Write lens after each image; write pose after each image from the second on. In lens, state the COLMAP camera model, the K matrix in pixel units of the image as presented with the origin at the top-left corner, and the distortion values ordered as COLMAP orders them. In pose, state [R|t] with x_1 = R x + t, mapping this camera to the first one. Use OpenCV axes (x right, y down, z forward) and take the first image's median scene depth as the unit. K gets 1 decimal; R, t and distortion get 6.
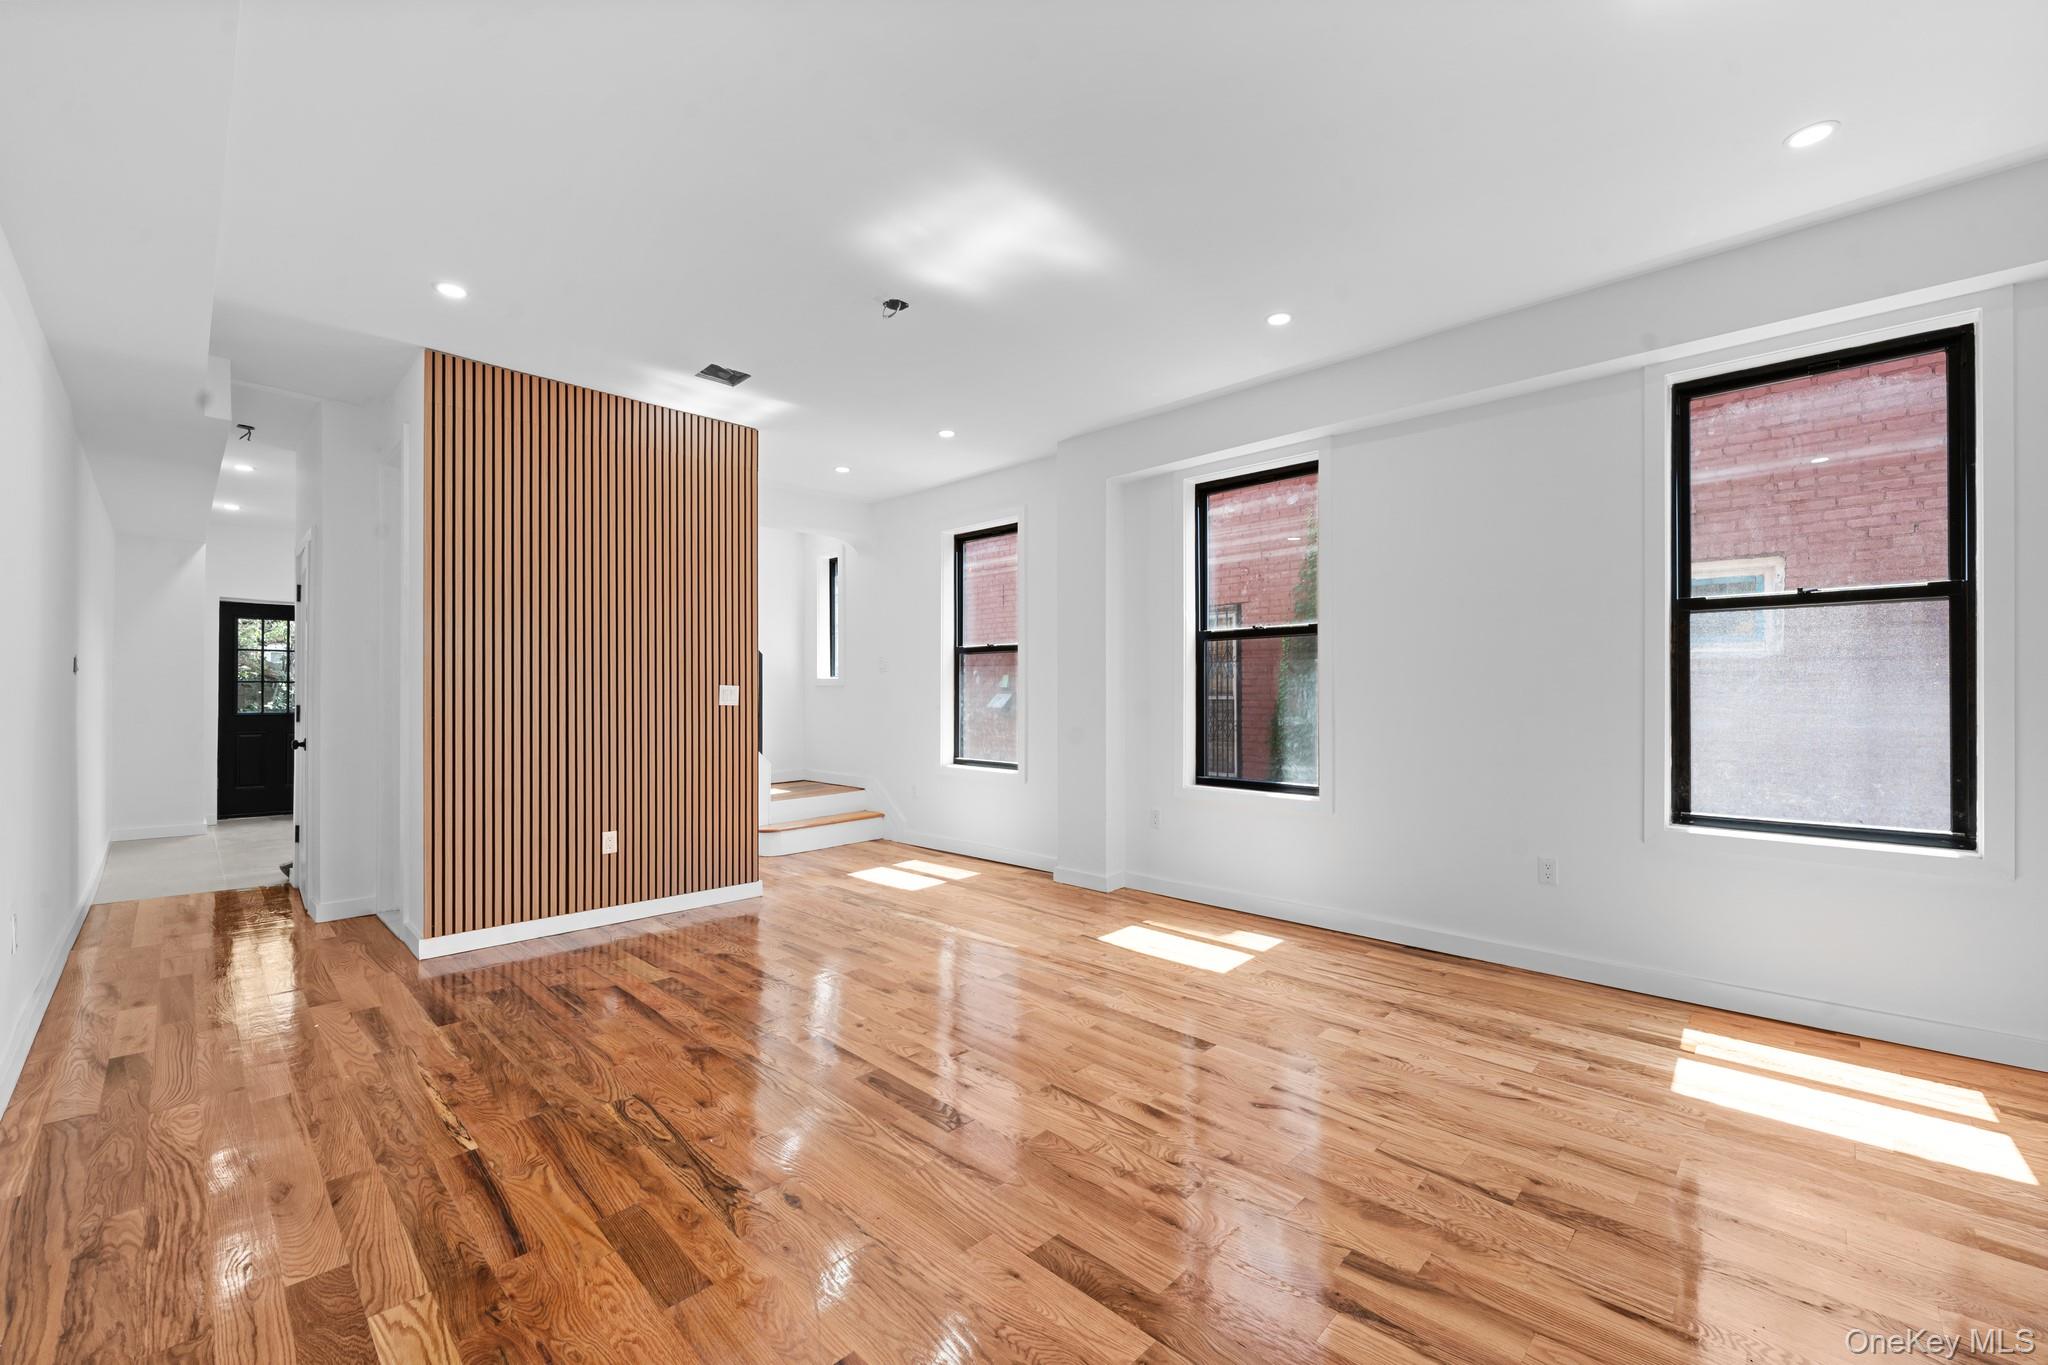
lens RADIAL K [[831.4, 0, 1015.1], [0, 831.4, 690.6], [0, 0, 1]] dist [-0.001074, 0.000264]
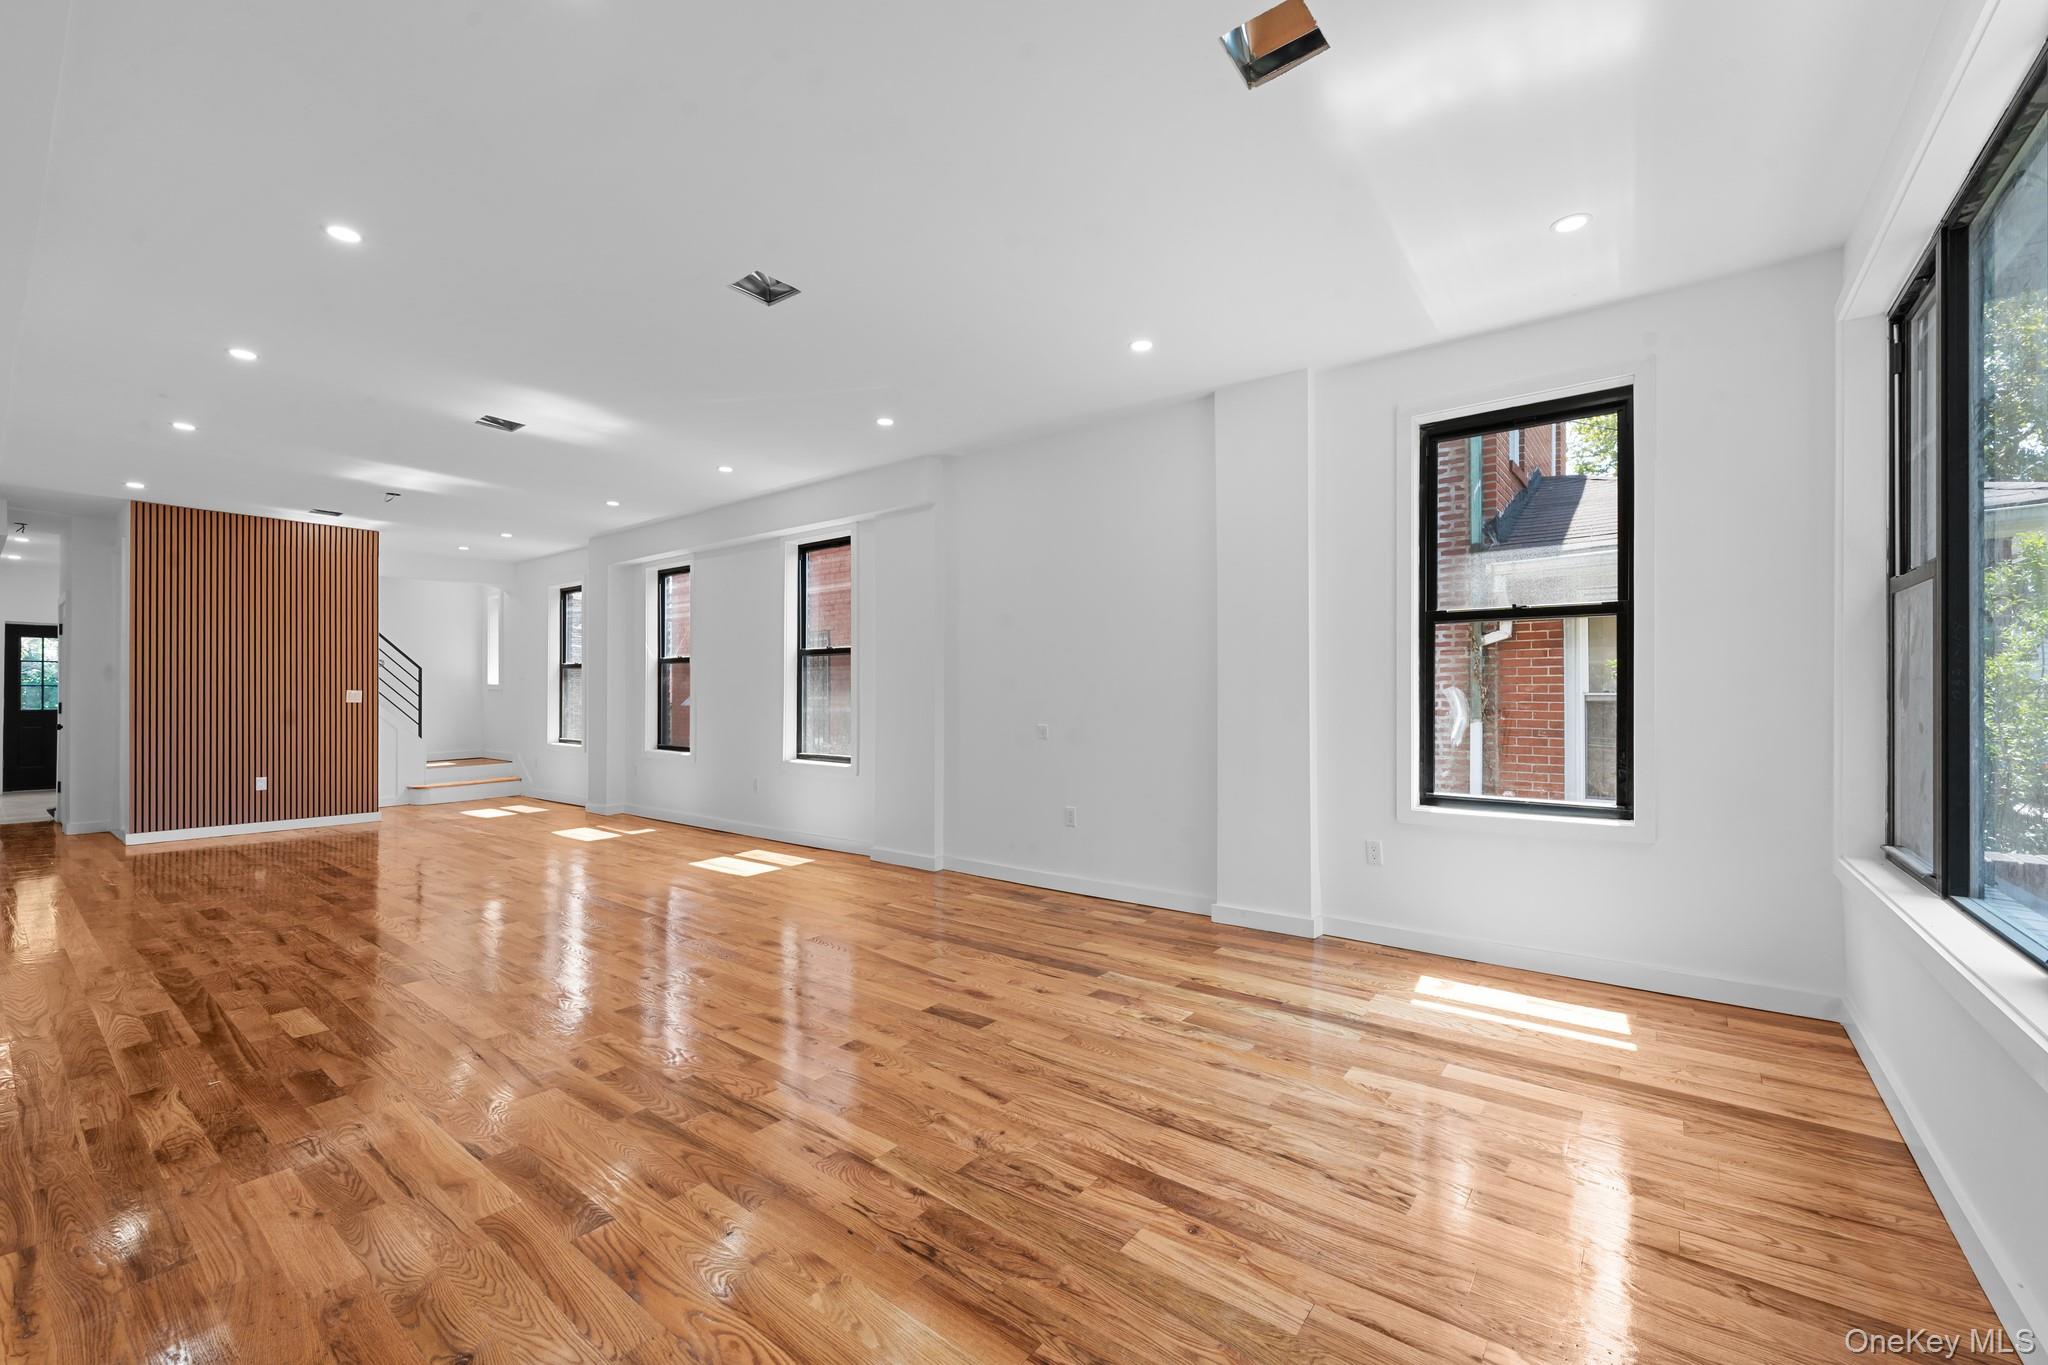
lens RADIAL K [[821.9, 0, 1014.5], [0, 821.9, 688.3], [0, 0, 1]] dist [0.000328, 0.000020]
pose [[0.993425, -0.000330, 0.114480, 0.393449], [0.000476, 0.999999, -0.001248, -0.003992], [-0.114480, 0.001295, 0.993425, -0.391131]]
